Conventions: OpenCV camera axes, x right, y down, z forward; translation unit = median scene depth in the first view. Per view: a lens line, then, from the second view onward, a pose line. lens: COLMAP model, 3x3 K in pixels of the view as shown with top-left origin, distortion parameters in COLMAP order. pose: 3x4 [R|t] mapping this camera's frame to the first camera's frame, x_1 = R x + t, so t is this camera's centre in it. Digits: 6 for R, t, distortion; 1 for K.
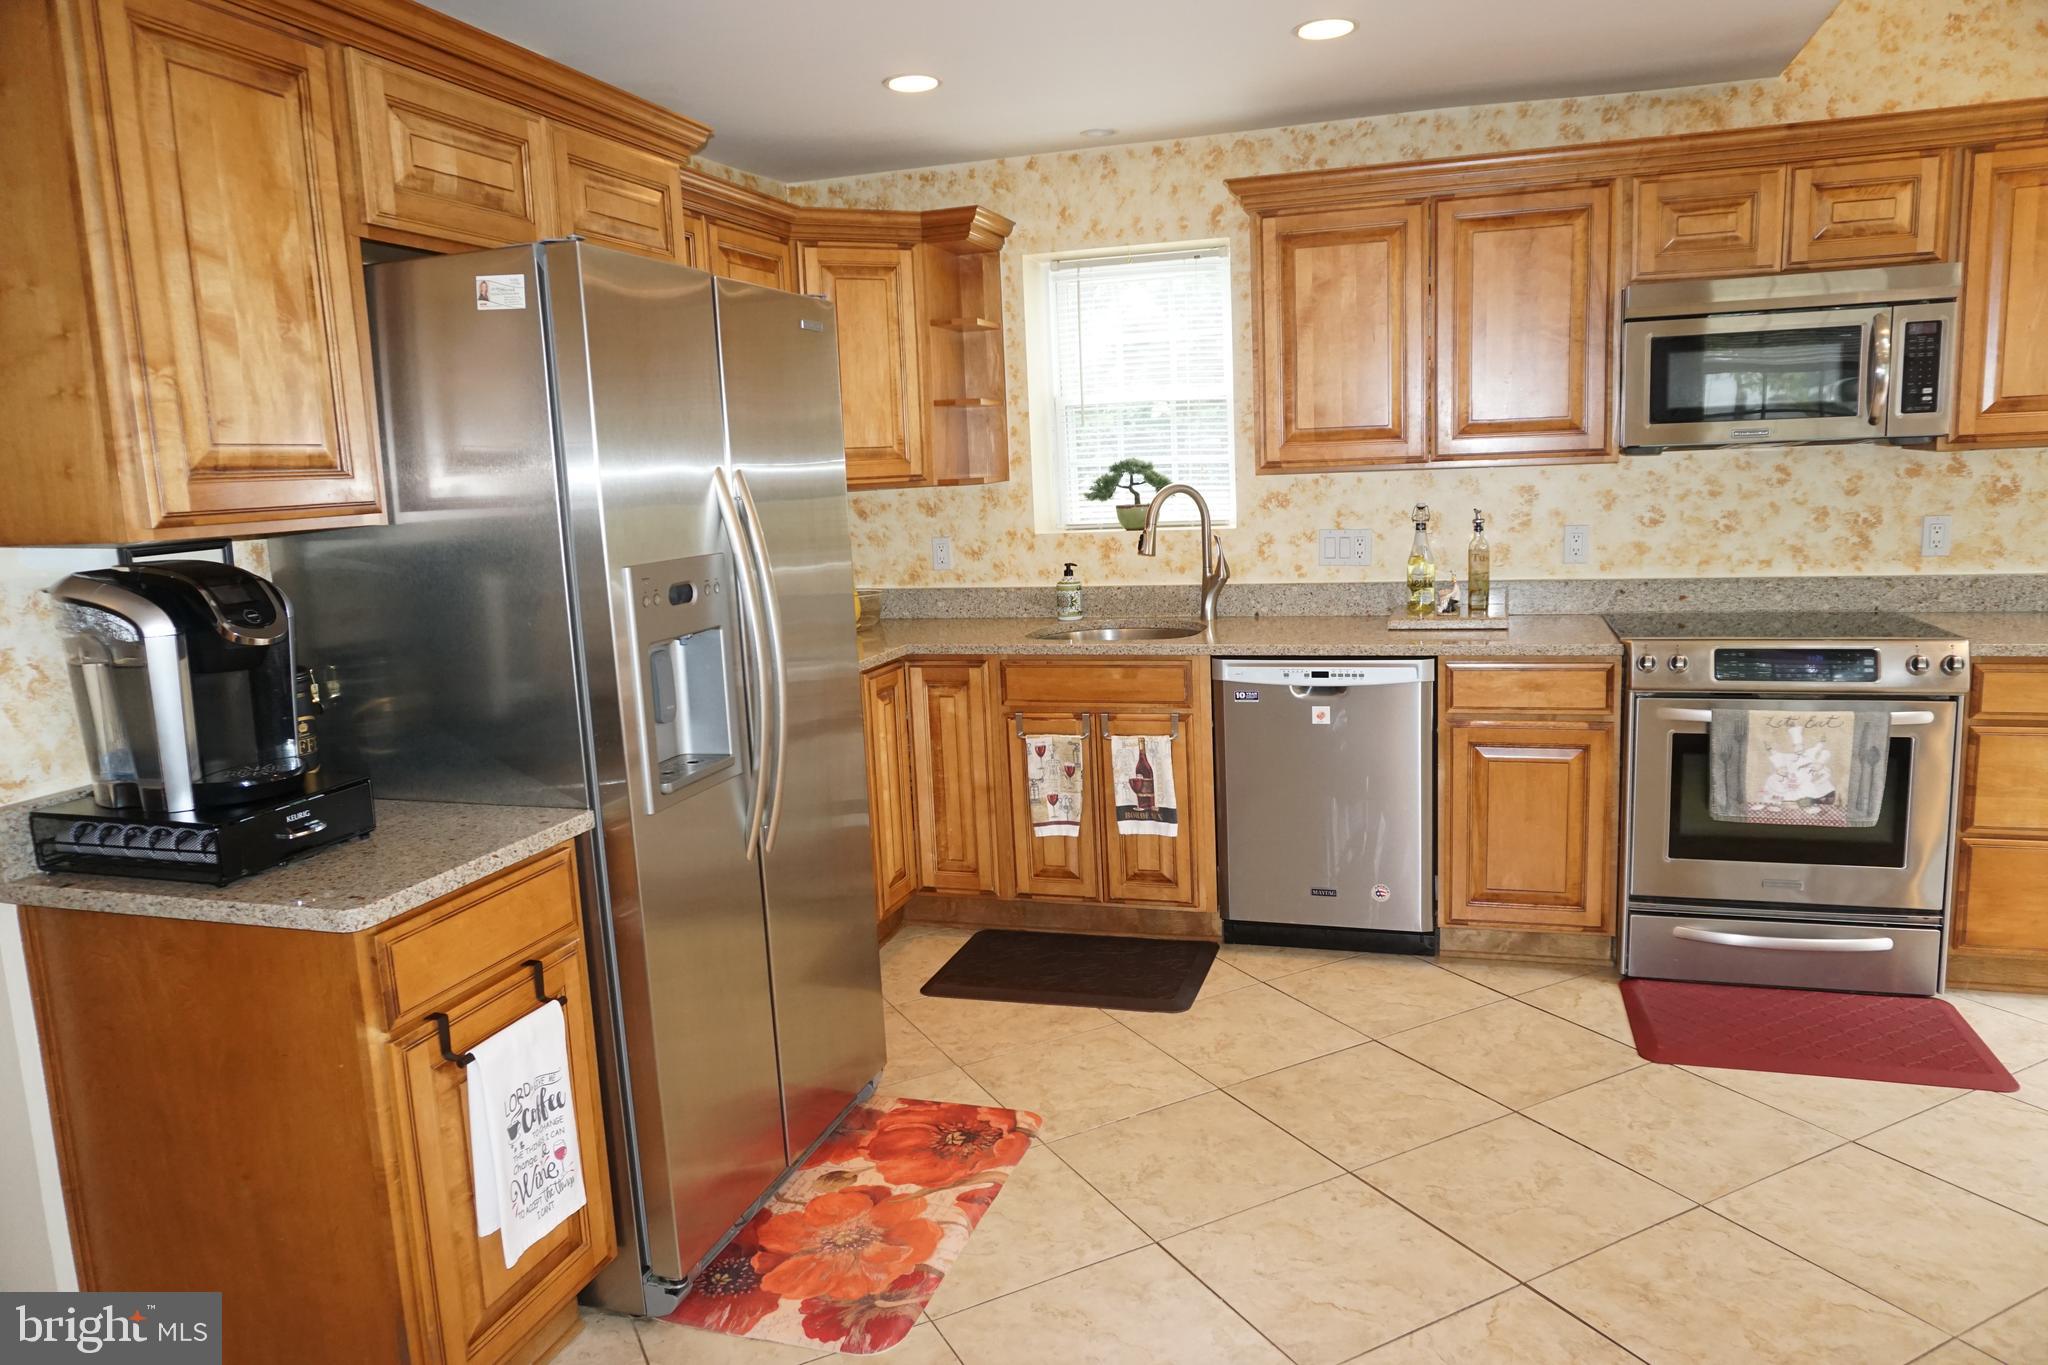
lens RADIAL K [[1361.0, 0, 1033.6], [0, 1361.0, 682.8], [0, 0, 1]] dist [-0.051694, 0.036007]
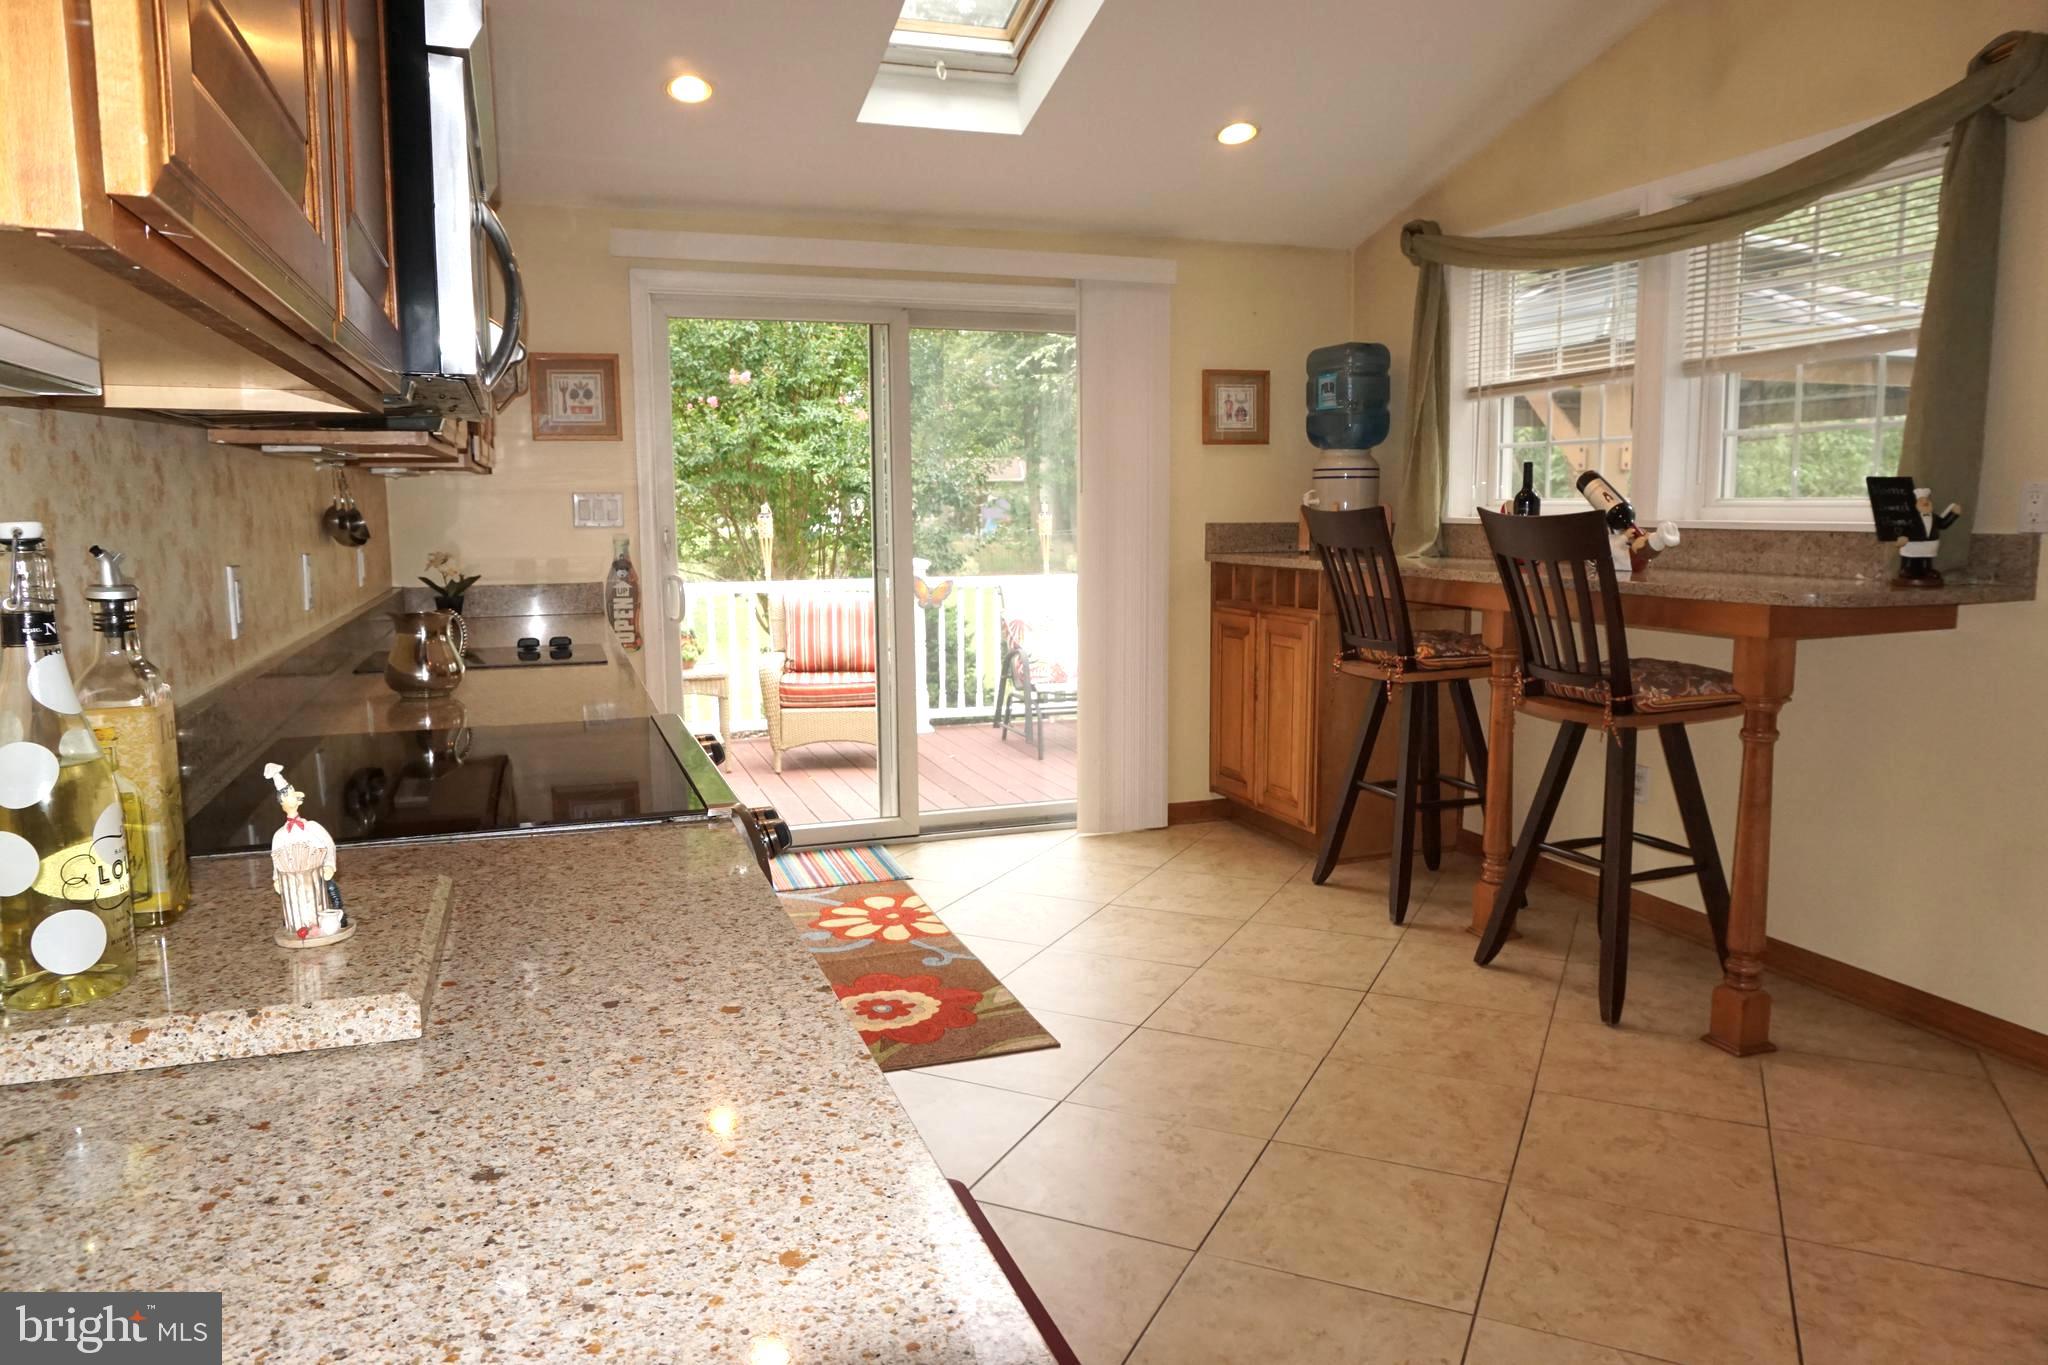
lens RADIAL K [[1361.0, 0, 1039.2], [0, 1361.0, 696.8], [0, 0, 1]] dist [-0.051694, 0.036007]
pose [[-0.610935, -0.059735, 0.789424, 0.018938], [0.161569, 0.966755, 0.198191, -0.134682], [-0.775019, 0.248628, -0.580973, 1.126240]]
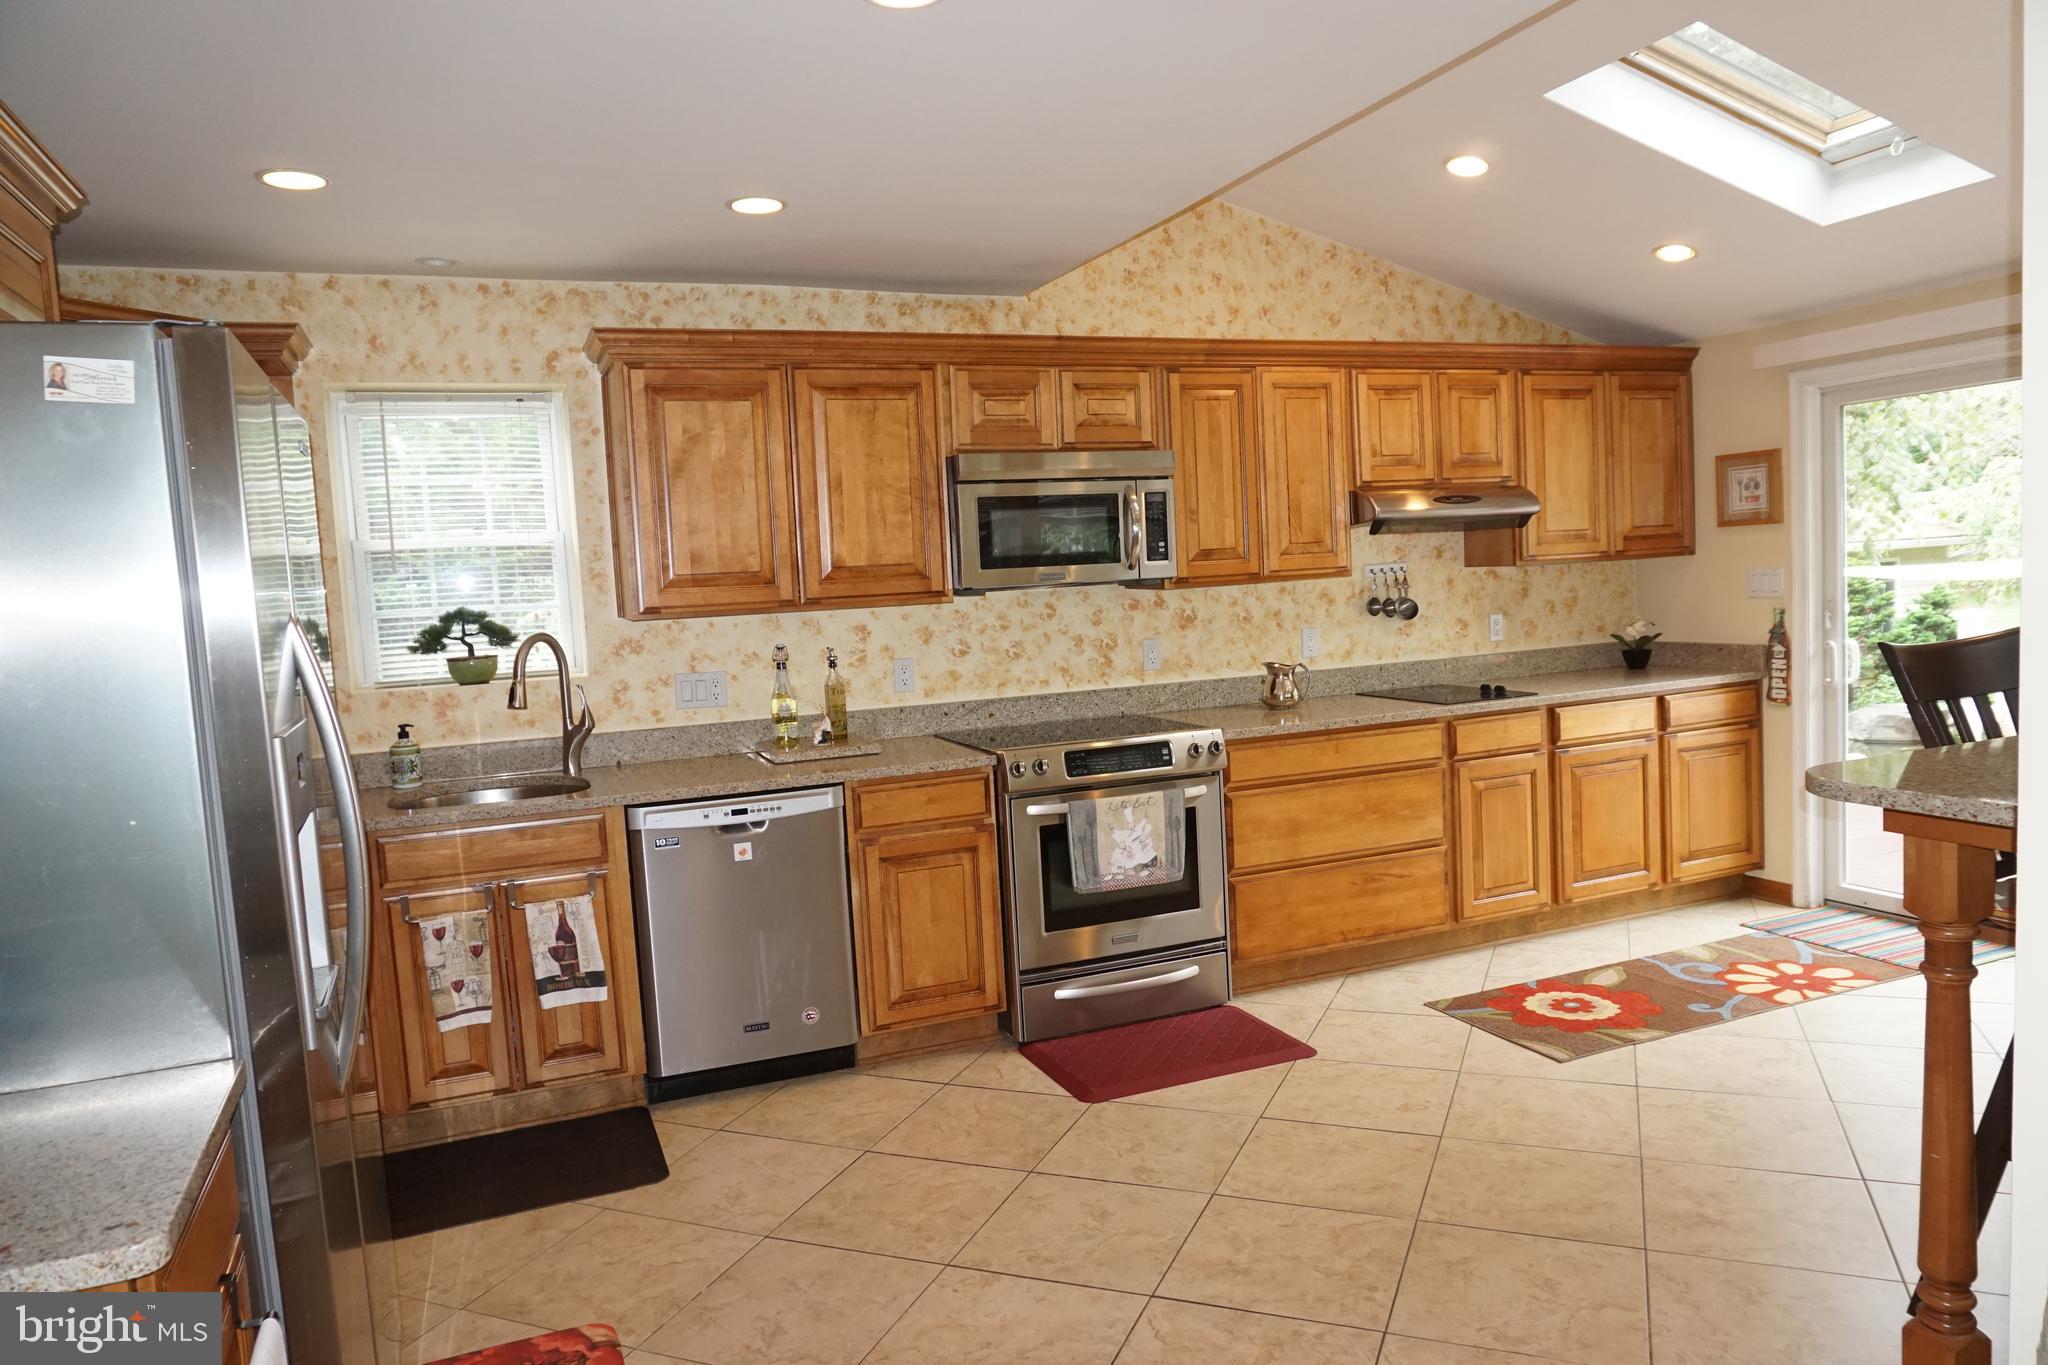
lens RADIAL K [[1361.0, 0, 1030.9], [0, 1361.0, 688.9], [0, 0, 1]] dist [-0.051694, 0.036007]
pose [[0.763323, -0.050326, 0.644054, -0.283473], [0.119466, 0.990762, -0.064172, -0.006133], [-0.634874, 0.125927, 0.762284, 0.074327]]
